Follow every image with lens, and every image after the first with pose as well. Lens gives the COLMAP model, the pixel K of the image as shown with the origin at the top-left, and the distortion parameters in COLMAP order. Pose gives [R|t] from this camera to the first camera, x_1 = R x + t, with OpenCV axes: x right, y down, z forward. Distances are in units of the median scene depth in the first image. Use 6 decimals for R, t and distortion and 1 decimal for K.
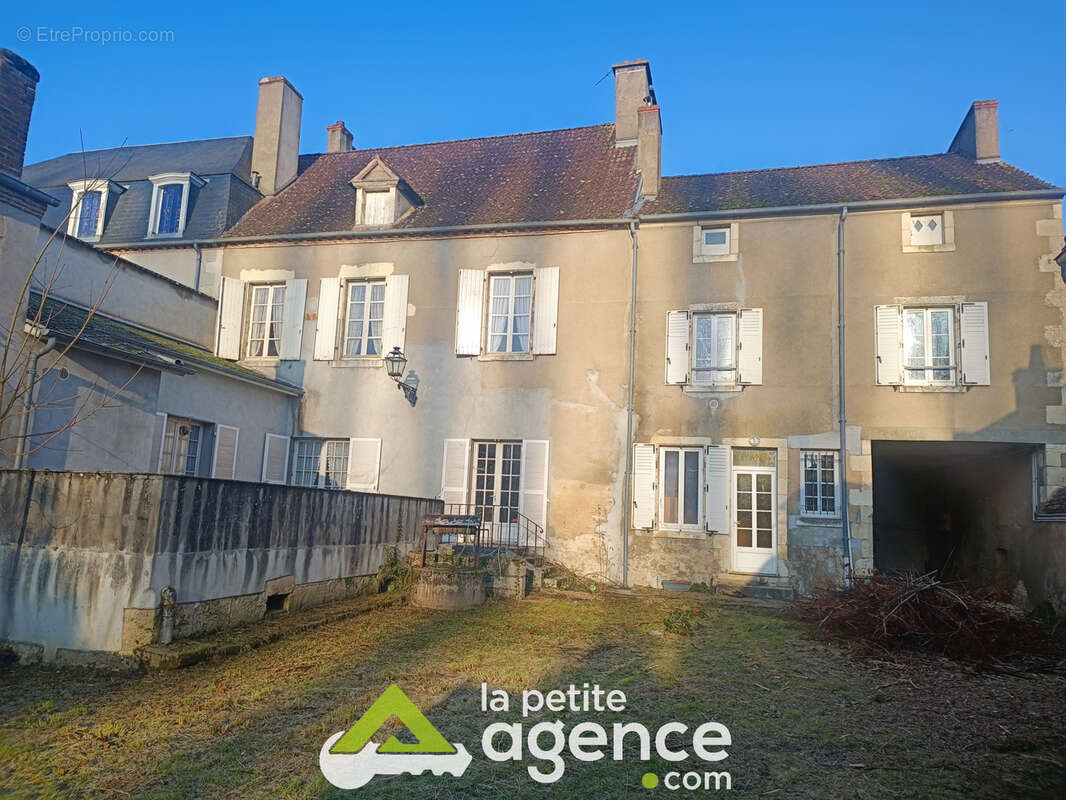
lens RADIAL K [[769.3, 0, 530.2], [0, 769.3, 399.7], [0, 0, 1]] dist [0.046465, -0.052984]
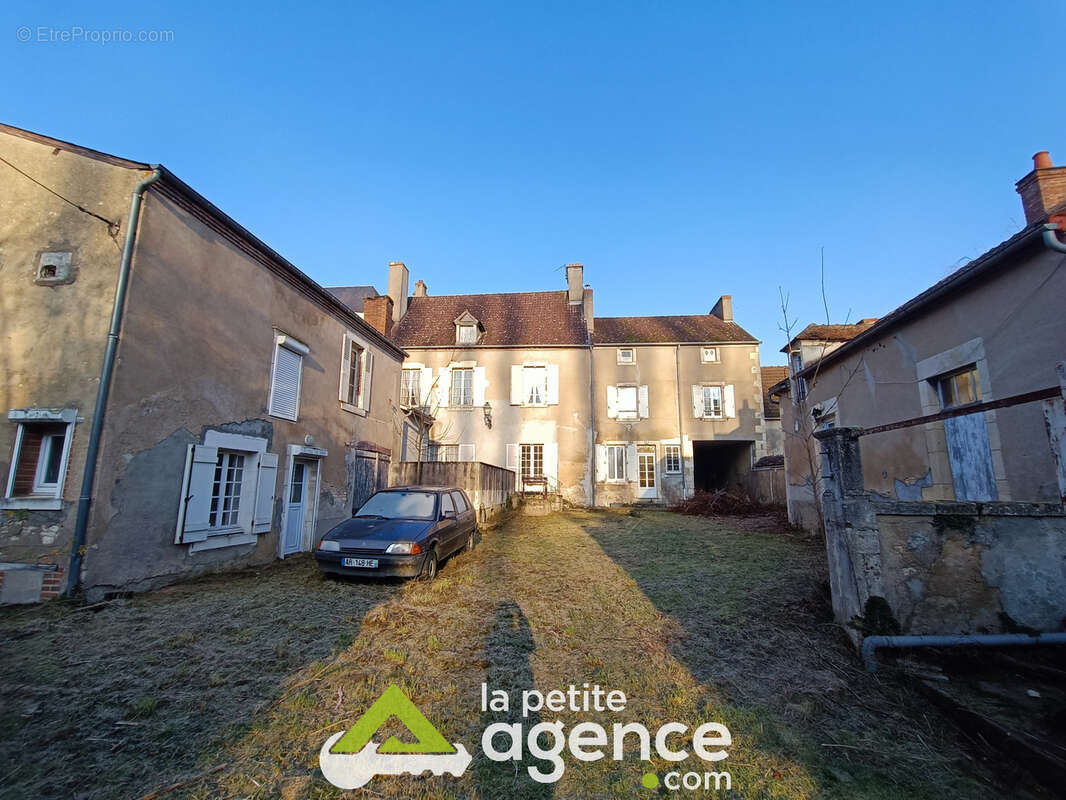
lens RADIAL K [[481.8, 0, 539.0], [0, 481.8, 398.8], [0, 0, 1]] dist [-0.021387, 0.012035]
pose [[0.981244, -0.005561, 0.192689, -0.309000], [0.011468, 0.999497, -0.029554, -0.038658], [-0.192428, 0.031209, 0.980815, -0.378310]]
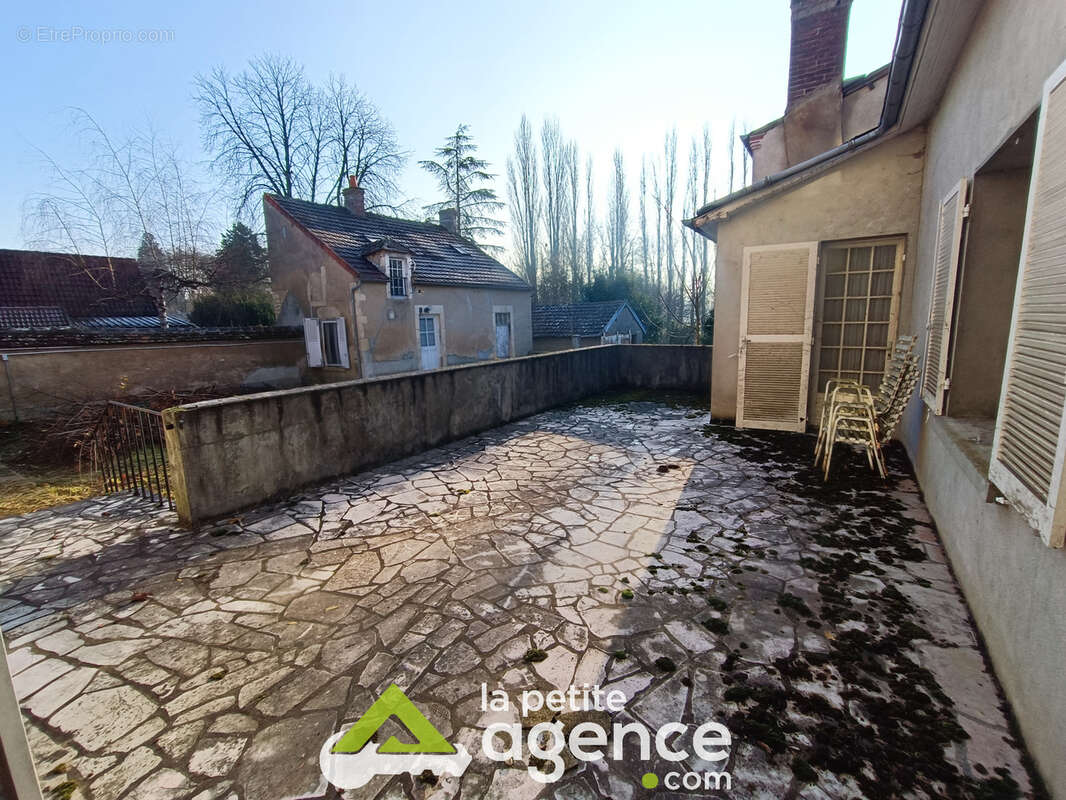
lens RADIAL K [[481.8, 0, 539.0], [0, 481.8, 398.8], [0, 0, 1]] dist [-0.021387, 0.012035]
pose [[-0.958510, -0.072981, 0.275557, -0.333703], [-0.066345, 0.997240, 0.033339, 0.103818], [-0.277229, 0.013674, -0.960706, 1.137285]]
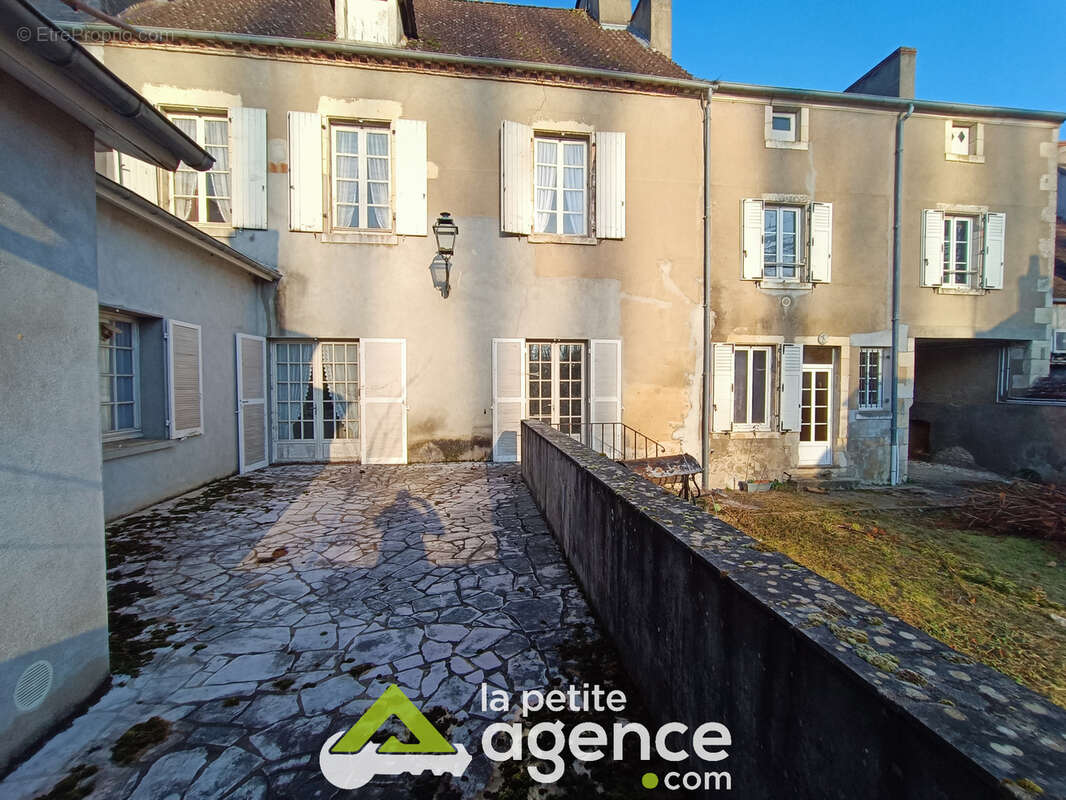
lens RADIAL K [[481.8, 0, 539.0], [0, 481.8, 398.8], [0, 0, 1]] dist [-0.021387, 0.012035]
pose [[0.917327, -0.059127, 0.393720, -0.296869], [-0.017371, 0.982025, 0.187949, 0.017909], [-0.397756, -0.179250, 0.899811, 0.558986]]
